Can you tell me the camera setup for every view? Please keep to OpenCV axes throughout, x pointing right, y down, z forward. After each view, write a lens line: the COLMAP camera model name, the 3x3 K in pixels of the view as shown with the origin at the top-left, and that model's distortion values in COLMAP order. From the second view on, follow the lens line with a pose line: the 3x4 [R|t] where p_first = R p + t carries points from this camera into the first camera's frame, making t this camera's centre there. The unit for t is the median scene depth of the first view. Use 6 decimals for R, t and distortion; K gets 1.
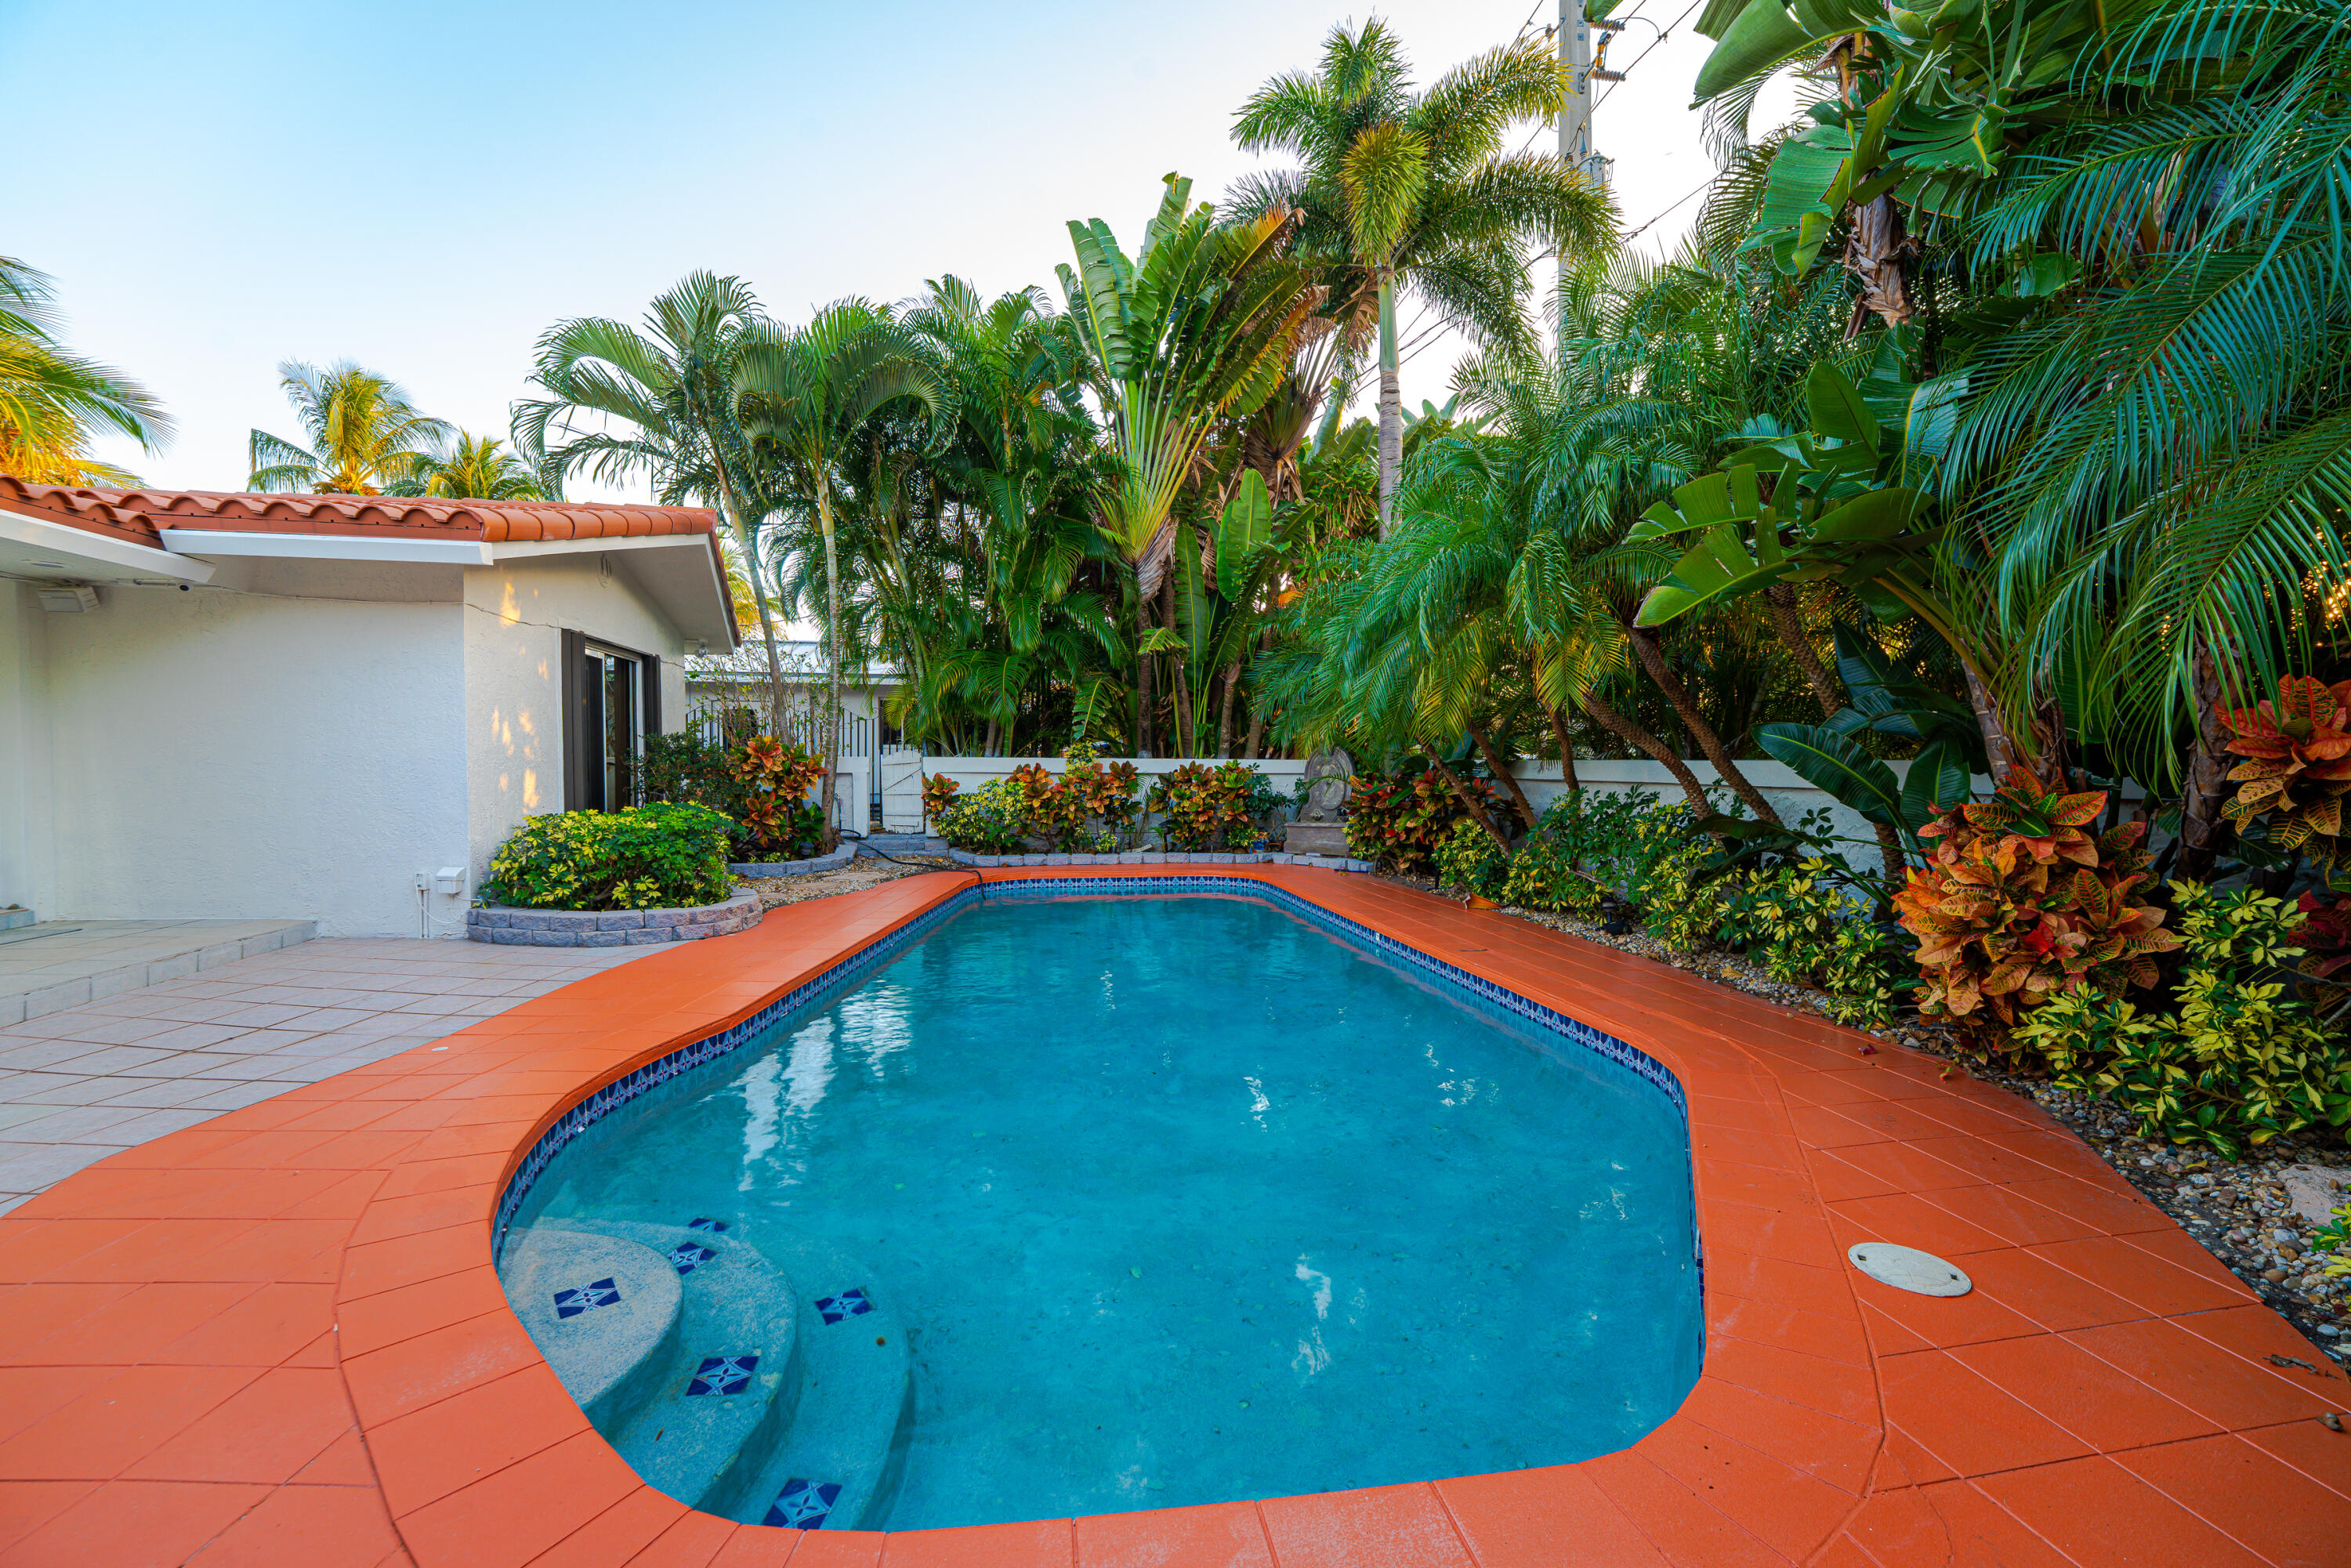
lens RADIAL K [[950.8, 0, 1169.5], [0, 950.8, 785.6], [0, 0, 1]] dist [-0.028699, 0.000407]
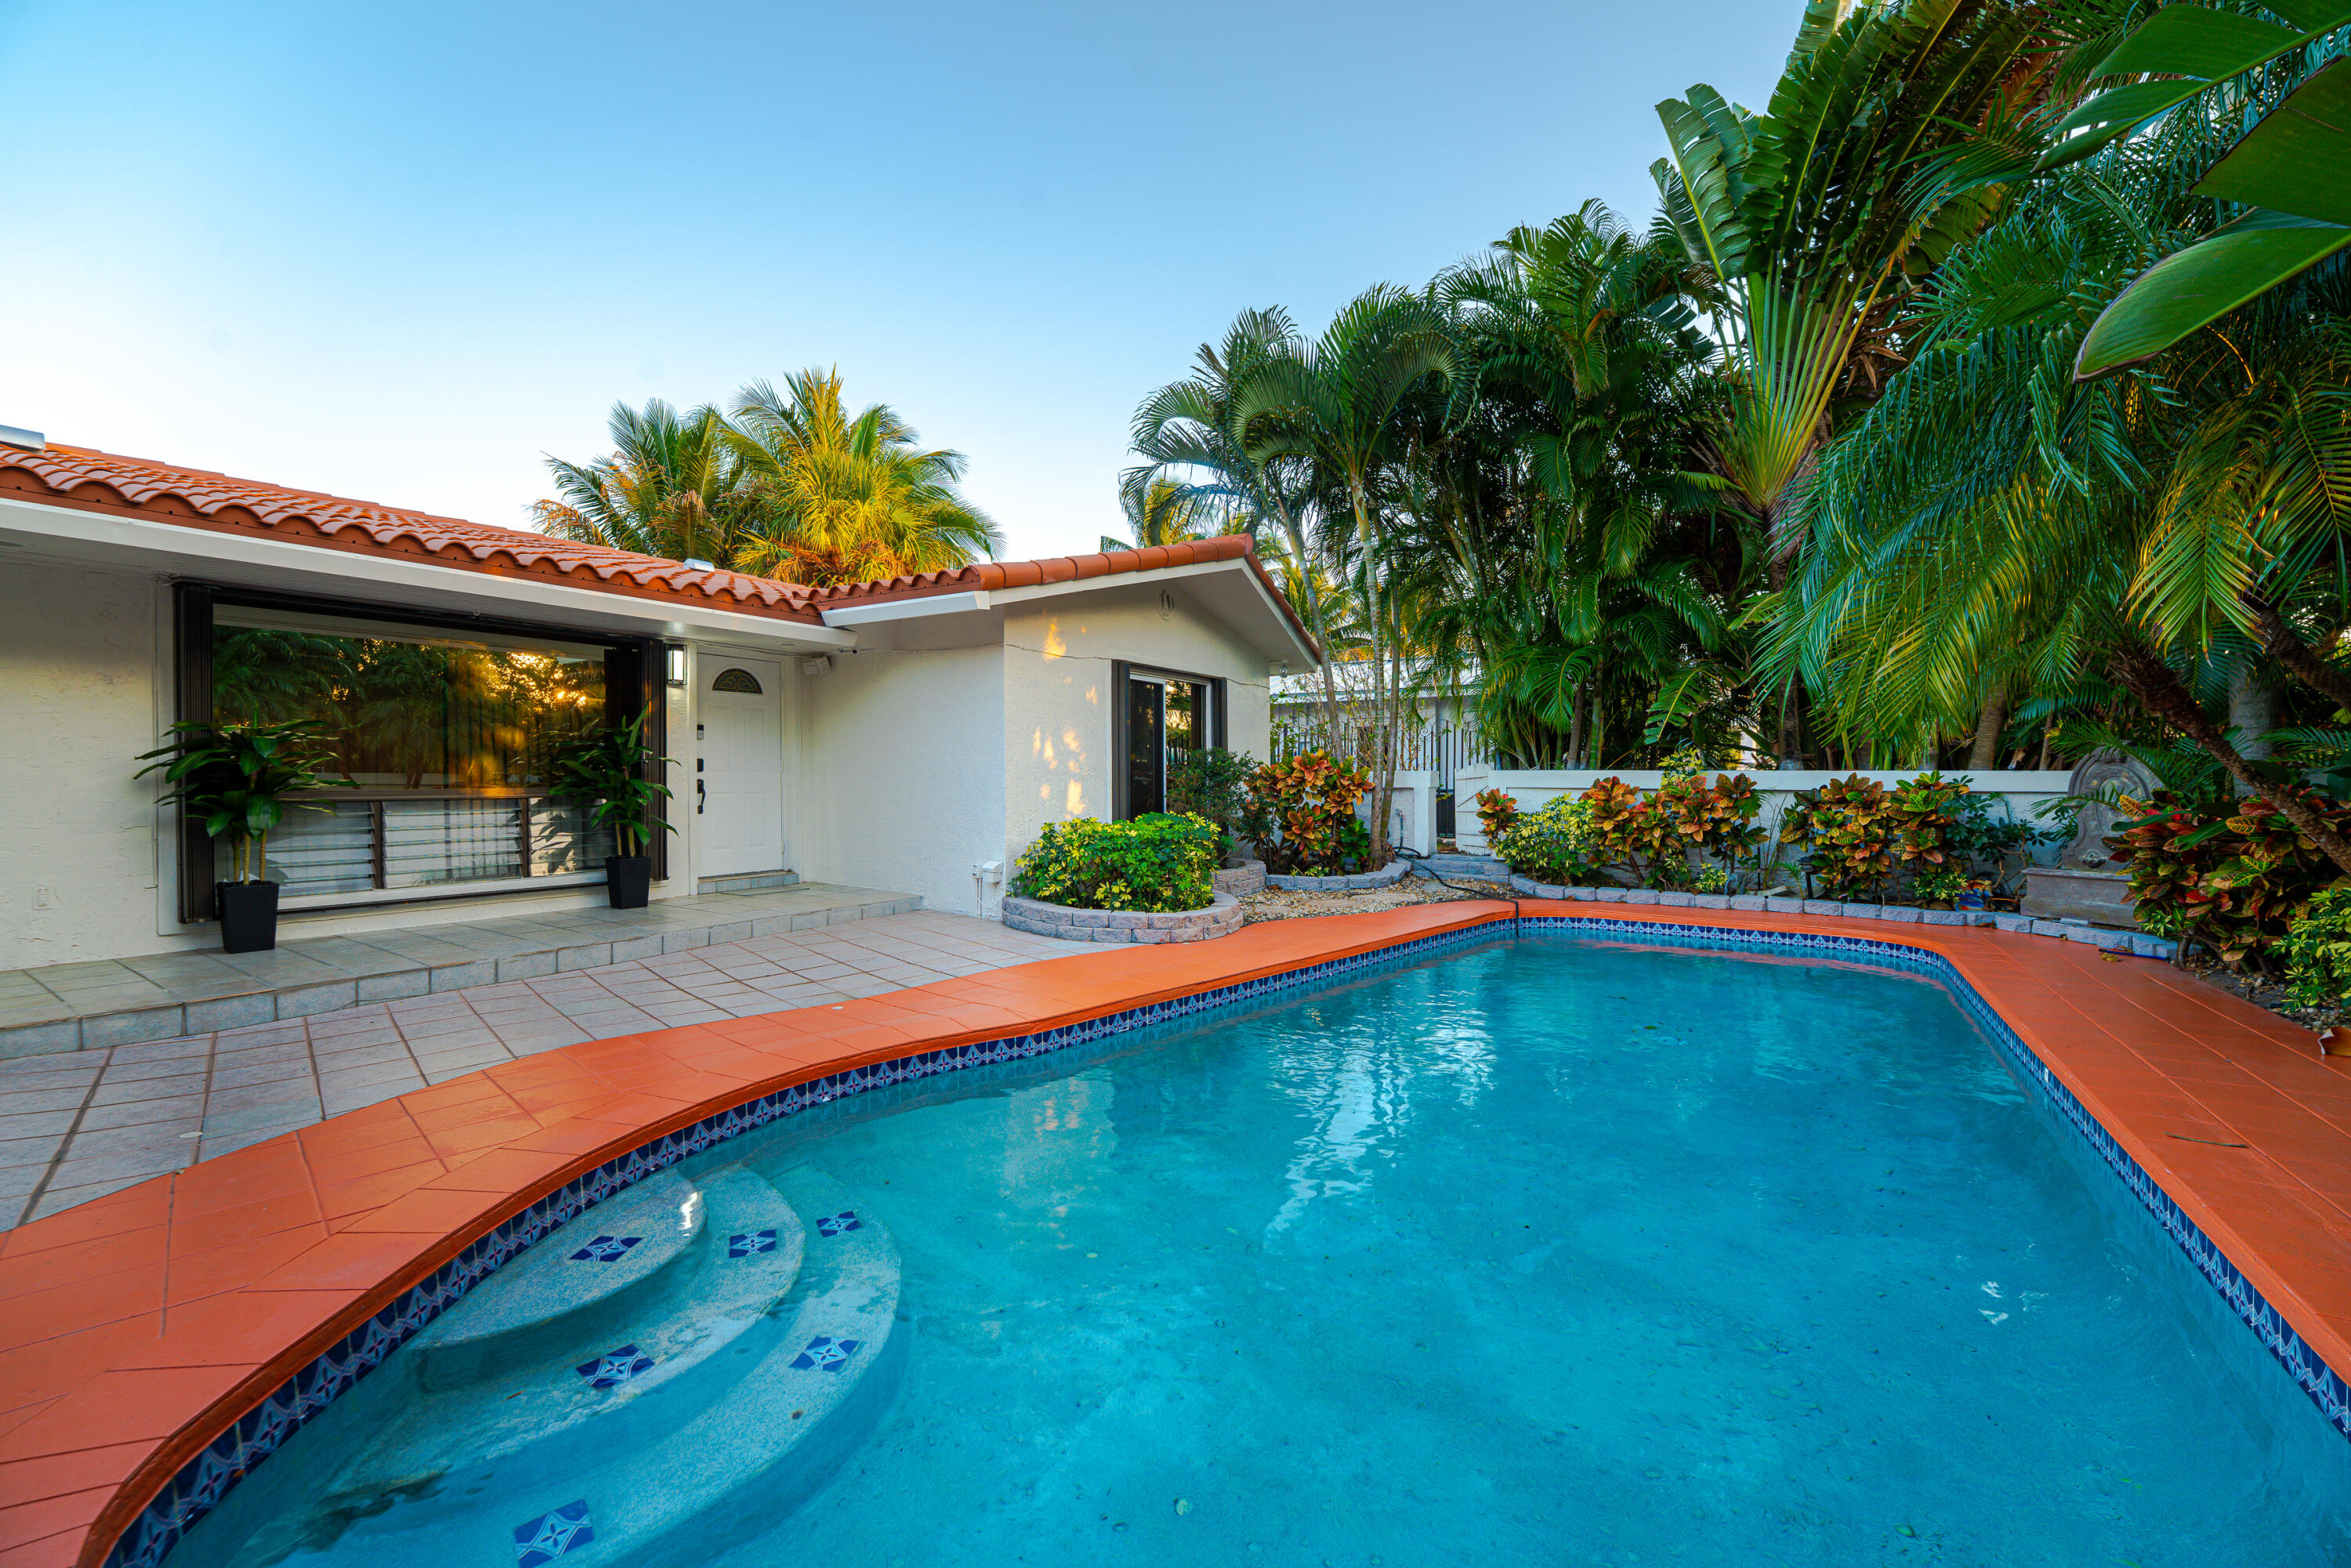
lens RADIAL K [[950.8, 0, 1169.5], [0, 950.8, 785.6], [0, 0, 1]] dist [-0.028699, 0.000407]
pose [[0.722816, 0.003476, -0.691032, 0.156399], [-0.016182, 0.999798, -0.011897, -0.000184], [0.690851, 0.019781, 0.722726, 0.160858]]
